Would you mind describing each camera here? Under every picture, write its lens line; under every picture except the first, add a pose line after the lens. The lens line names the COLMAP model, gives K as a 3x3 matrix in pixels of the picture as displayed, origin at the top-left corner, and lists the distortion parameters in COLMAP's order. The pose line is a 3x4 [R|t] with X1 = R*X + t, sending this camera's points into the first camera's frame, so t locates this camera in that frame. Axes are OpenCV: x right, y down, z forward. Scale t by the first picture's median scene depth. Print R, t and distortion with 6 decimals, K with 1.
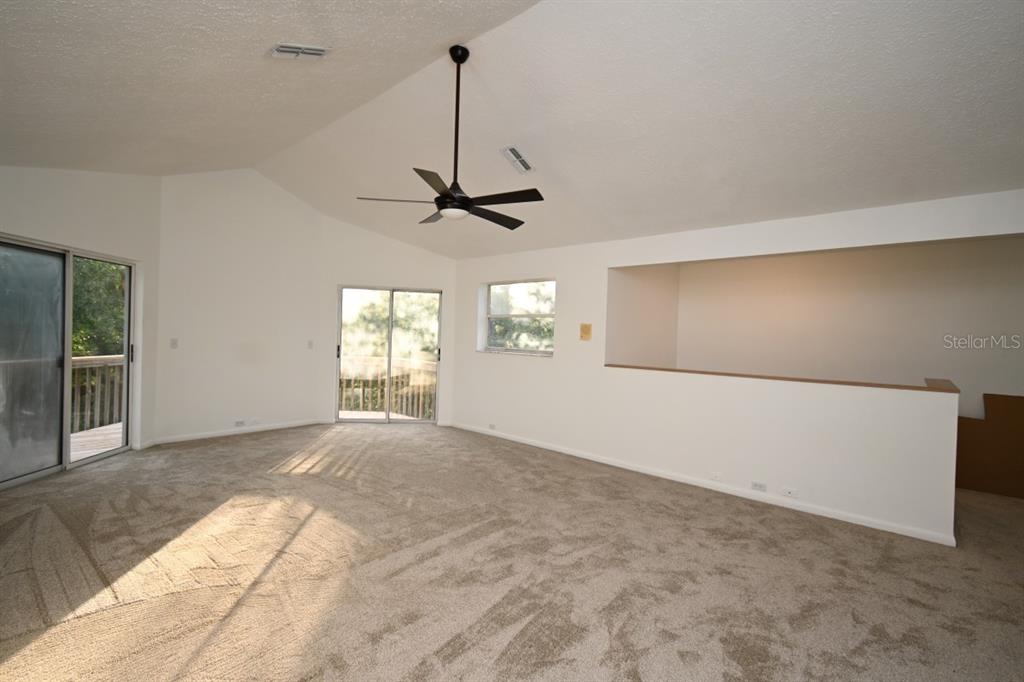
lens RADIAL K [[457.8, 0, 515.3], [0, 457.8, 341.4], [0, 0, 1]] dist [0.000127, -0.000296]
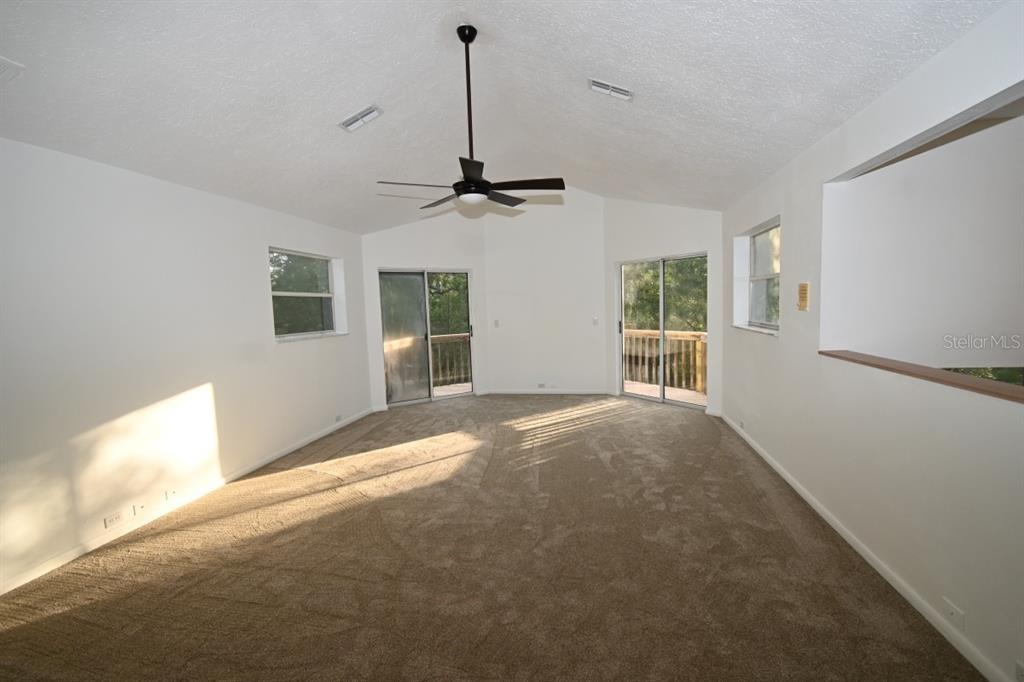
lens RADIAL K [[457.8, 0, 510.0], [0, 457.8, 338.7], [0, 0, 1]] dist [0.000127, -0.000296]
pose [[0.484852, 0.013782, -0.874487, 0.580856], [0.038494, 0.998571, 0.037080, -0.000156], [0.873748, -0.051641, 0.483629, 0.417000]]
